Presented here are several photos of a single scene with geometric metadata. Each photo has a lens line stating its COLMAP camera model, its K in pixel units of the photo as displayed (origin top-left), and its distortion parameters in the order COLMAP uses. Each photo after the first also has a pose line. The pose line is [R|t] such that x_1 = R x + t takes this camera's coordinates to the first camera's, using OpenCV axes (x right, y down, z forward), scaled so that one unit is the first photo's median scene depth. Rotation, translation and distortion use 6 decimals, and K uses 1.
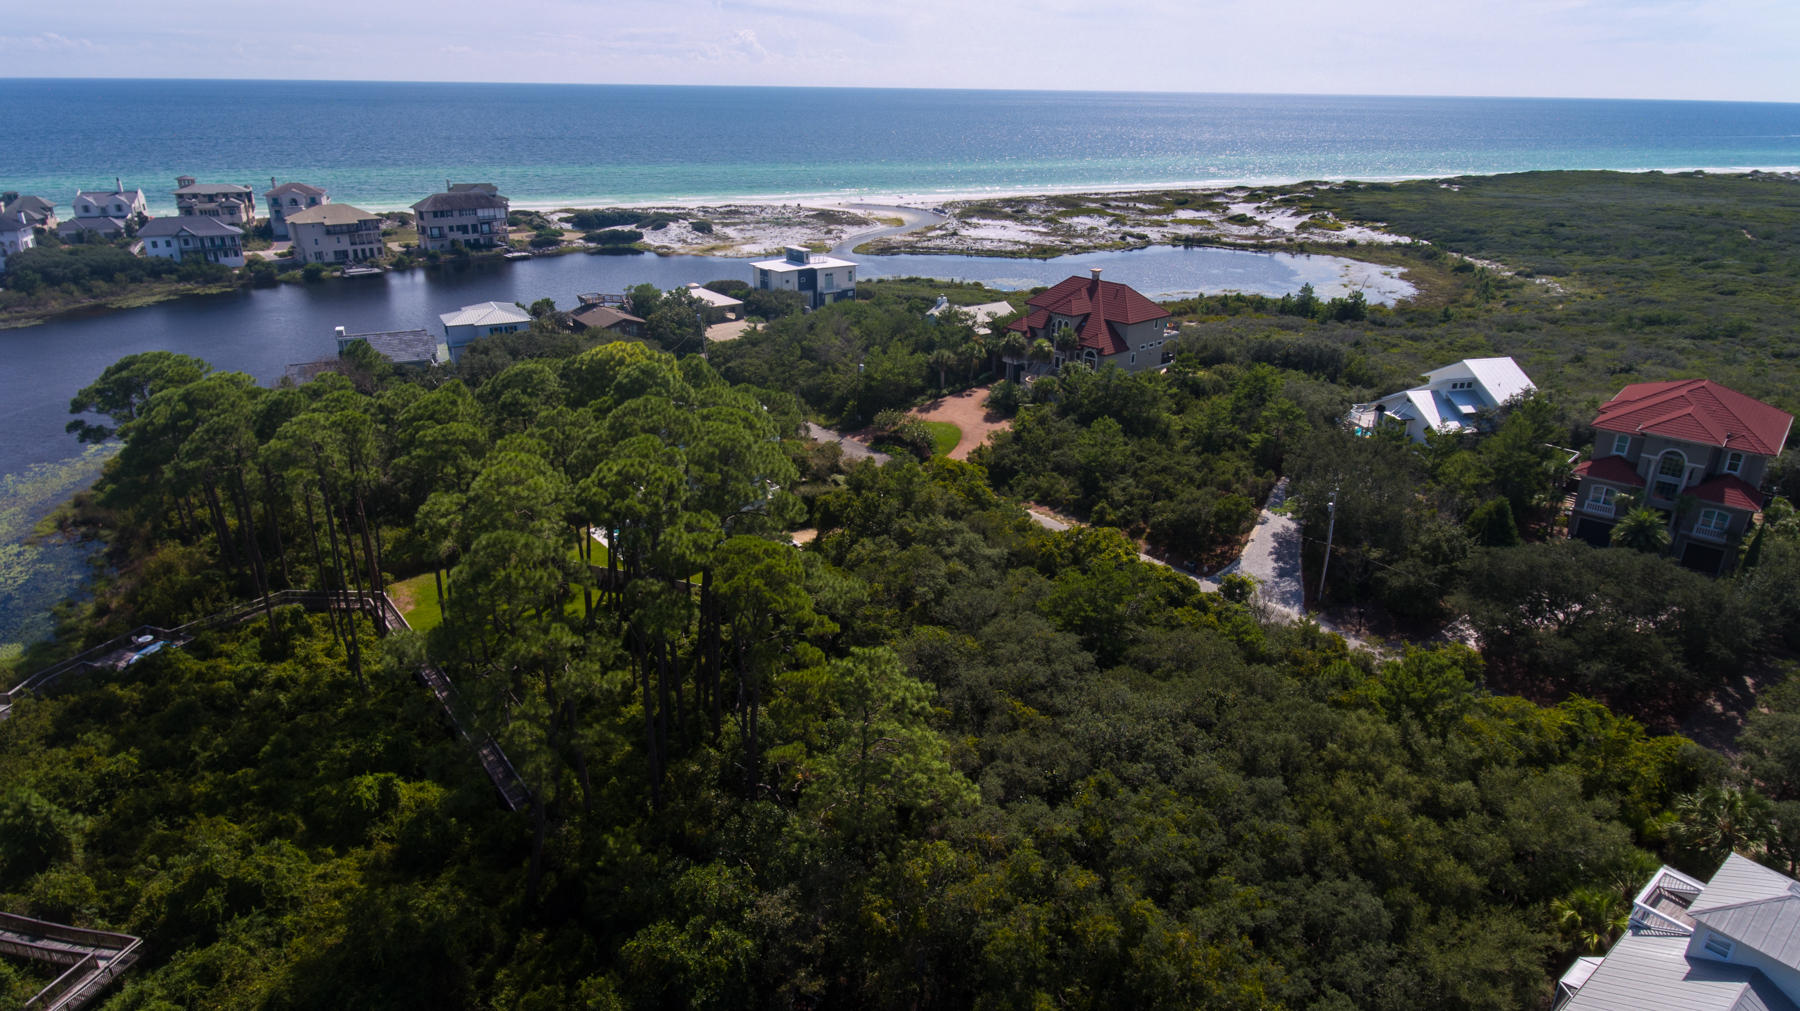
lens RADIAL K [[1057.4, 0, 913.0], [0, 1057.4, 514.1], [0, 0, 1]] dist [0.003374, -0.005451]
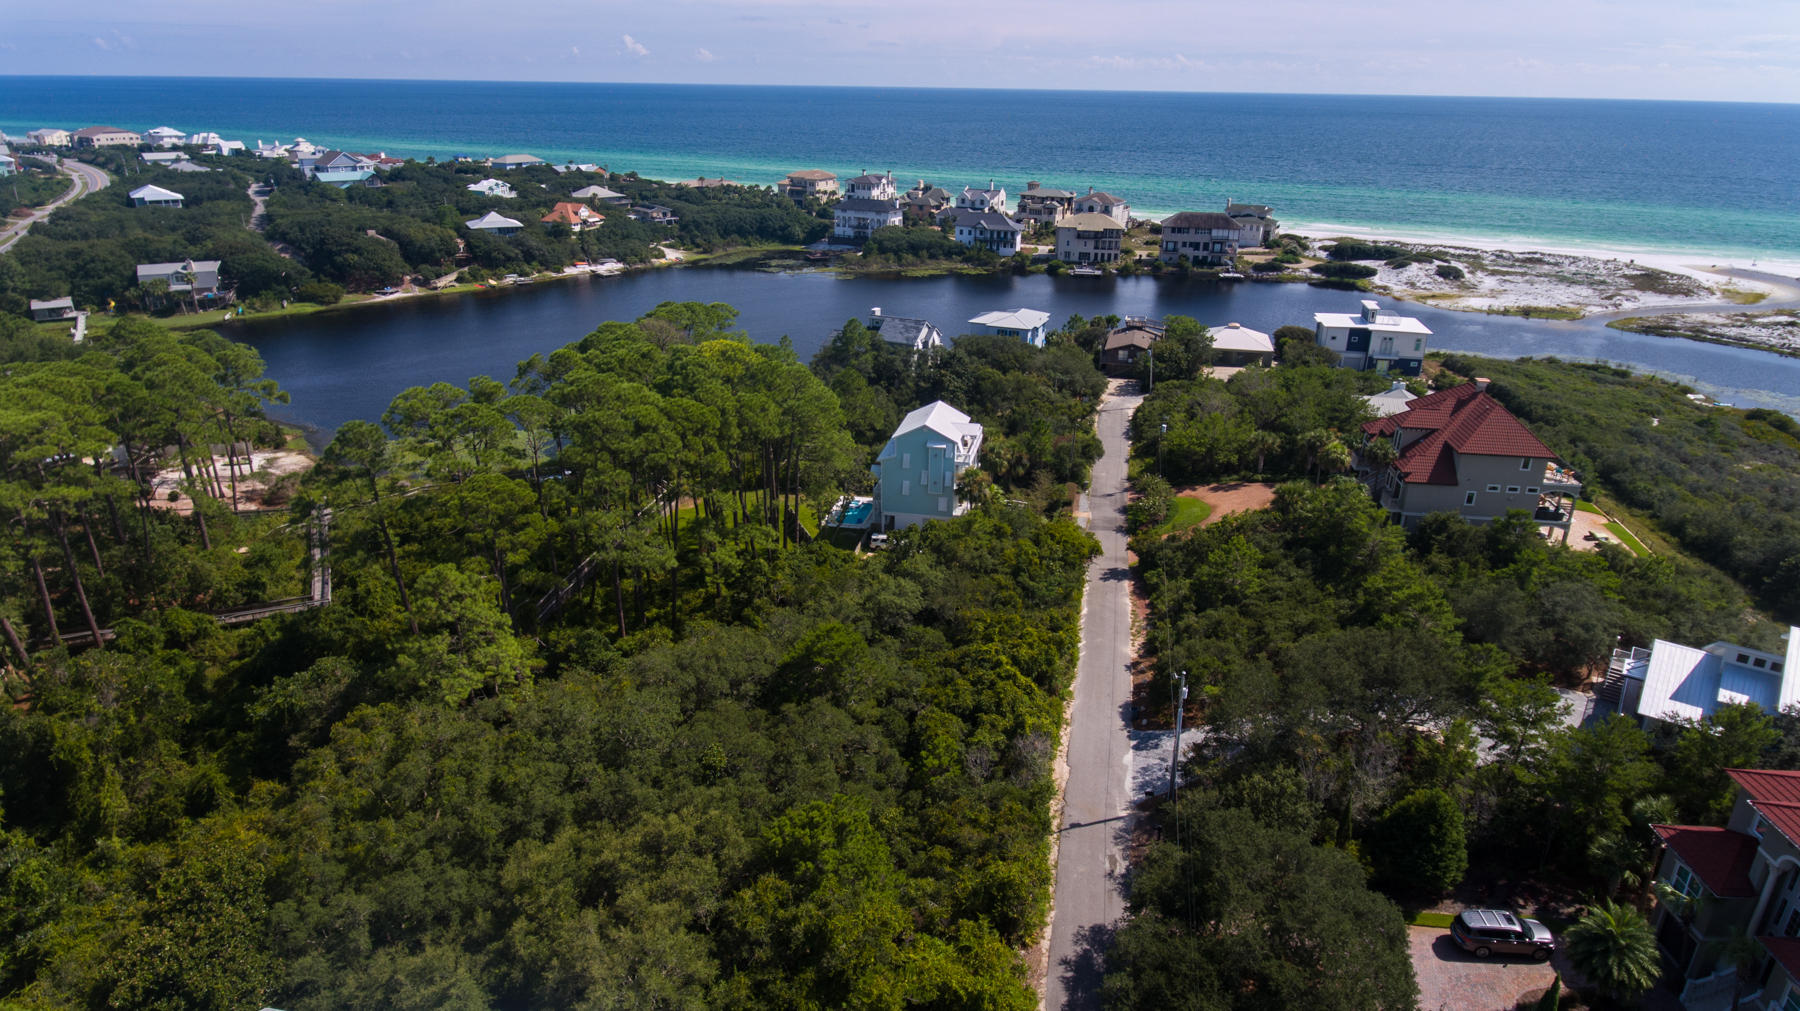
lens RADIAL K [[1057.4, 0, 909.4], [0, 1057.4, 510.1], [0, 0, 1]] dist [0.003374, -0.005451]
pose [[0.641490, 0.284140, -0.712569, 0.233385], [-0.294668, 0.948884, 0.113097, -0.049153], [0.708281, 0.137421, 0.692426, 0.081174]]
